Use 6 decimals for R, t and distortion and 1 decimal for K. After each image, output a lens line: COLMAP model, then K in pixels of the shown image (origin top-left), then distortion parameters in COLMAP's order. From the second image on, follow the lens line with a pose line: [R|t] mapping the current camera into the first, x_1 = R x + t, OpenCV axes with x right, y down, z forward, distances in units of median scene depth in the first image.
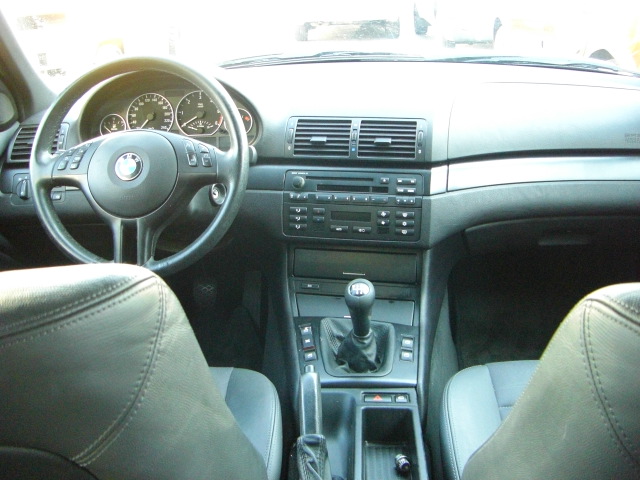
lens RADIAL K [[723.9, 0, 318.8], [0, 723.9, 238.9], [0, 0, 1]] dist [-0.133737, 0.000000]
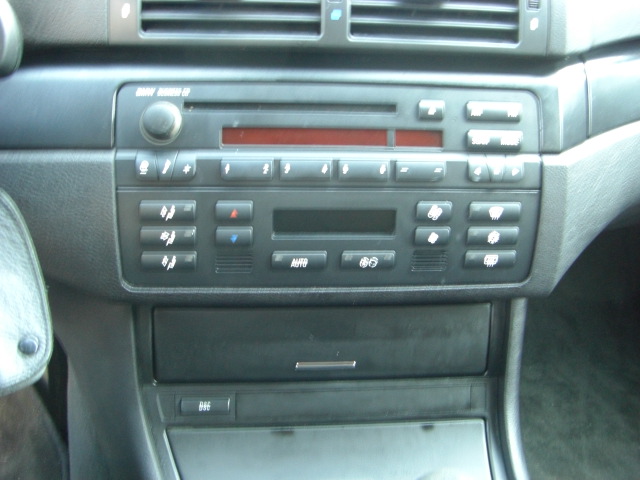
lens RADIAL K [[723.9, 0, 326.7], [0, 723.9, 226.3], [0, 0, 1]] dist [-0.133737, 0.000000]
pose [[0.954791, -0.073836, 0.287961, -0.053580], [0.038010, 0.991035, 0.128081, -0.071577], [-0.294837, -0.111345, 0.949038, 0.690376]]
